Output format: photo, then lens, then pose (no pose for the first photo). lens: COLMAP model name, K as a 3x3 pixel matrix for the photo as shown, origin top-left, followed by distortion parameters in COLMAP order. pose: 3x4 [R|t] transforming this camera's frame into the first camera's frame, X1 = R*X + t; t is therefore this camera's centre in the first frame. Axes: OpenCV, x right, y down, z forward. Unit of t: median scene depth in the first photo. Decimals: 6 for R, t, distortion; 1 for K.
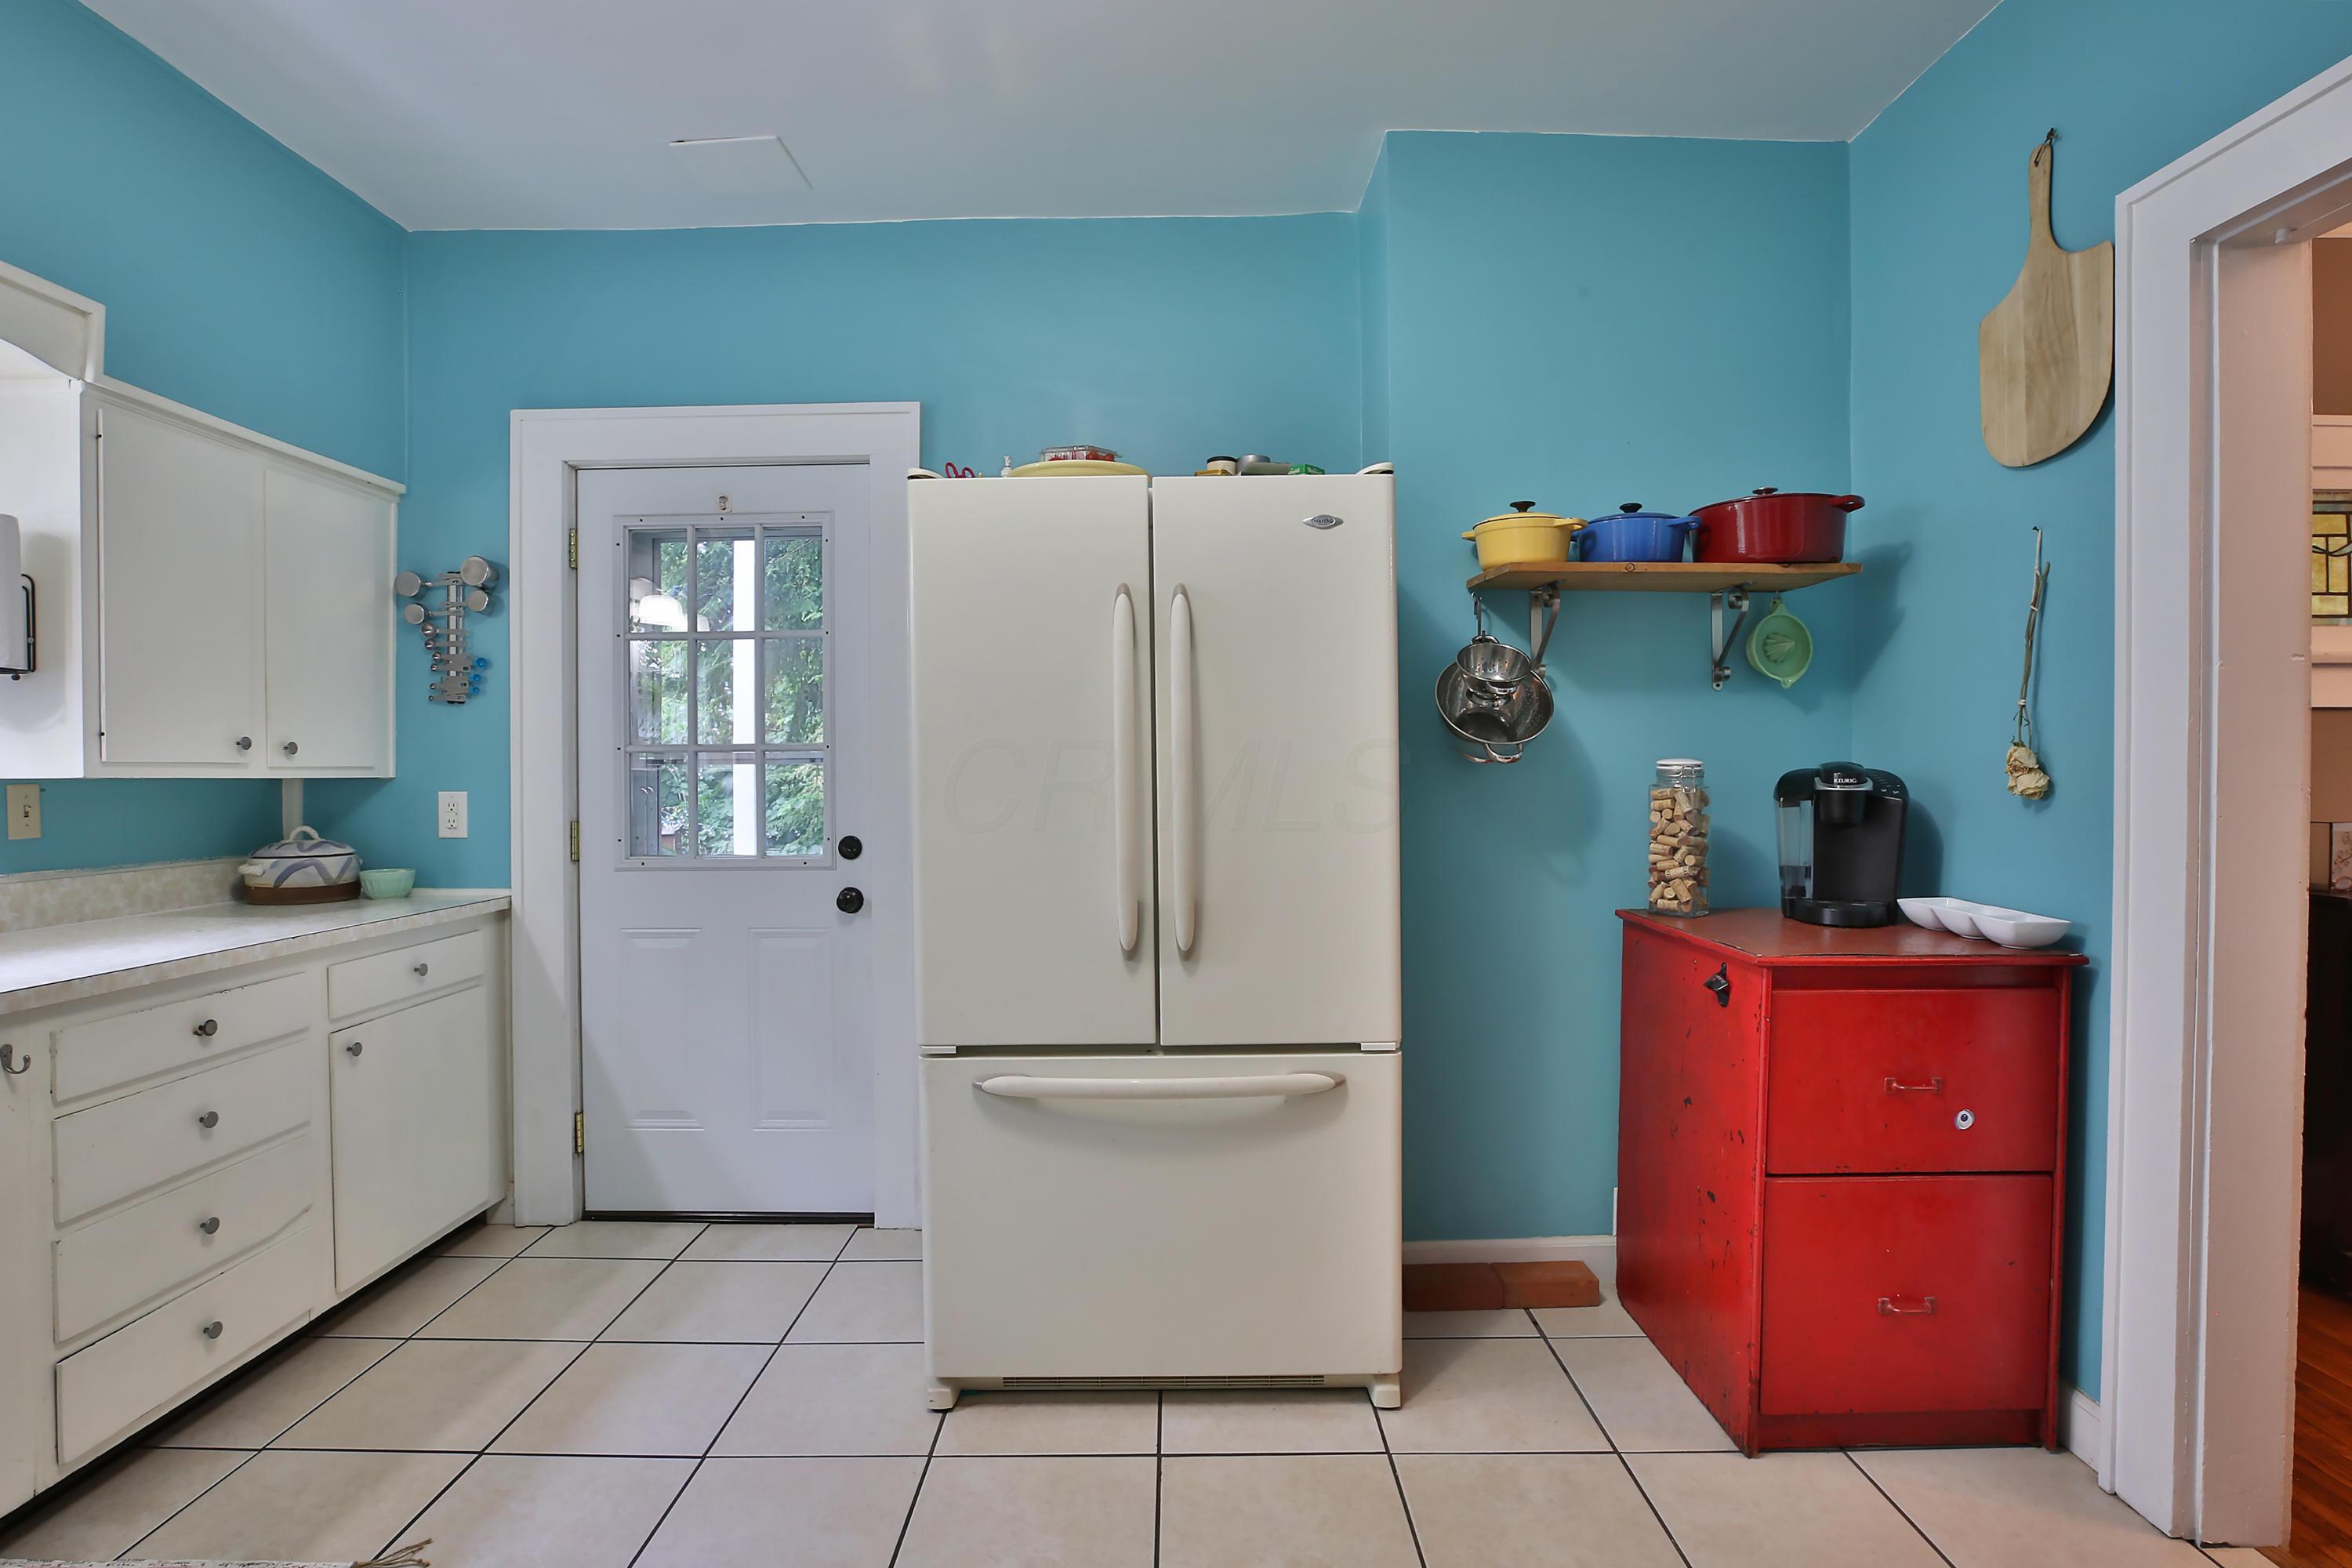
lens RADIAL K [[1133.8, 0, 1169.2], [0, 1133.8, 781.4], [0, 0, 1]] dist [-0.044989, 0.013985]
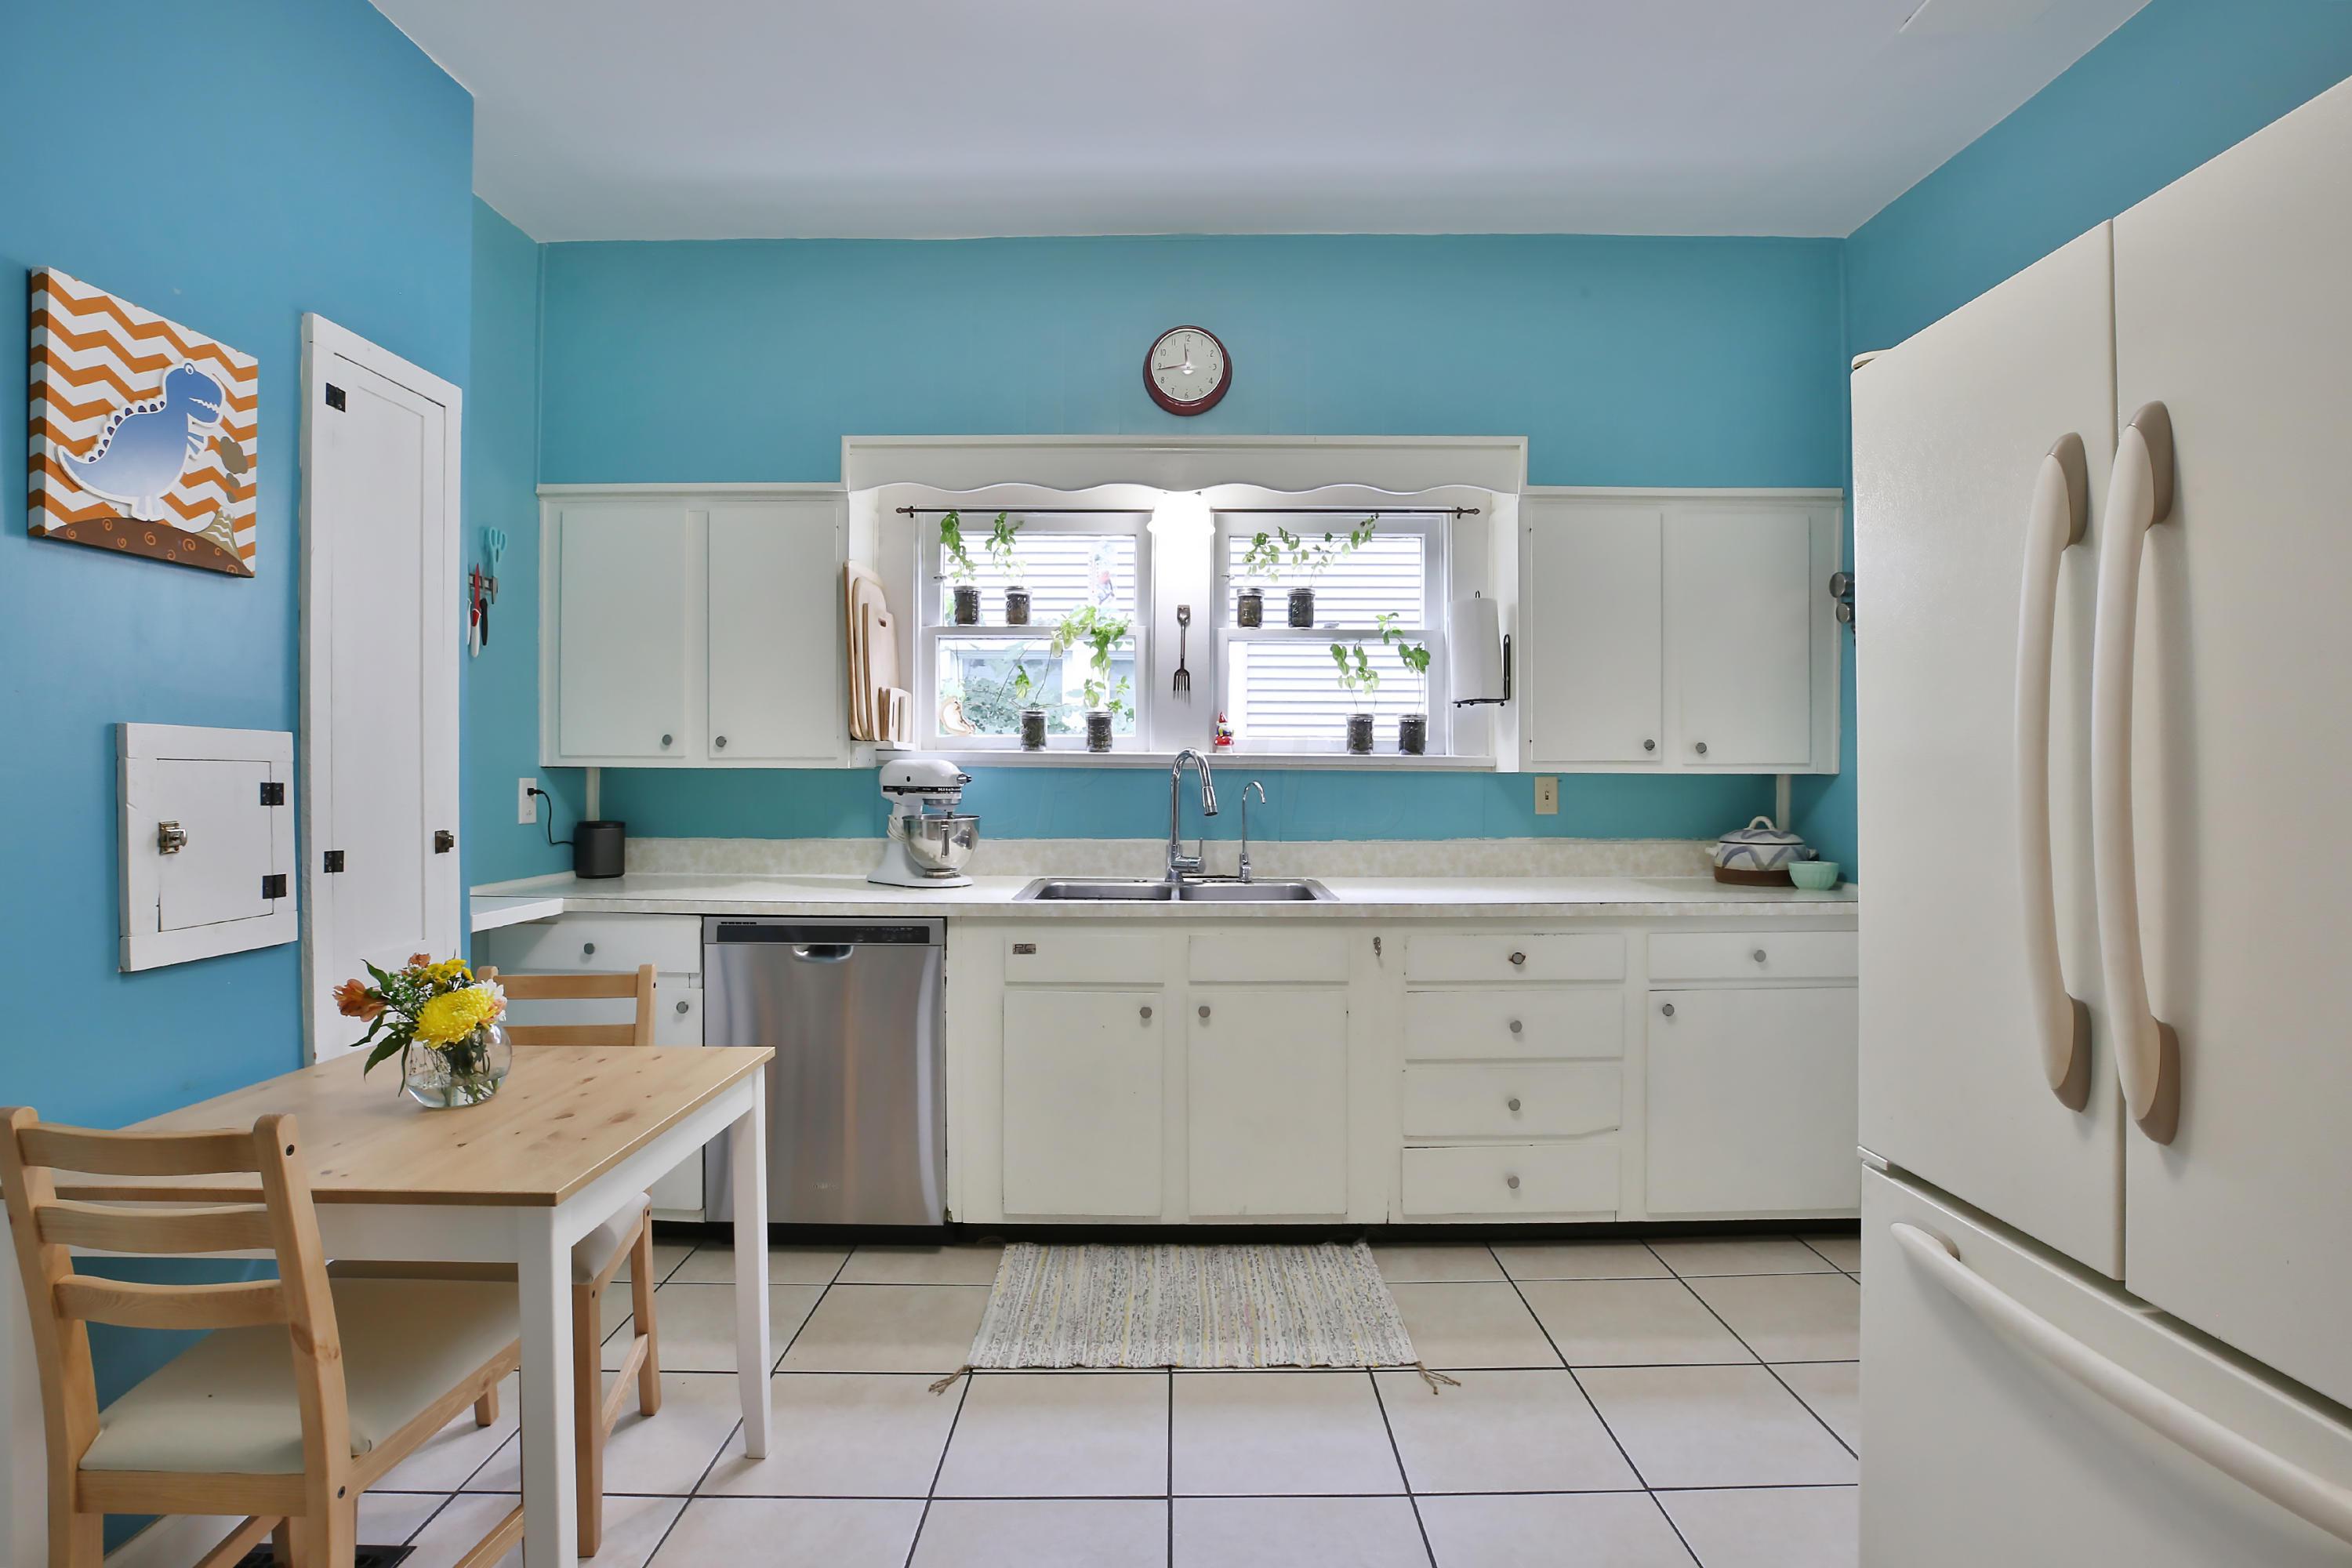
lens RADIAL K [[1264.6, 0, 1326.6], [0, 1264.6, 778.8], [0, 0, 1]] dist [-0.034448, 0.000014]
pose [[0.031832, 0.010069, -0.999443, 0.491489], [-0.009690, 0.999905, 0.009765, -0.006300], [0.999446, 0.009374, 0.031927, 0.532772]]
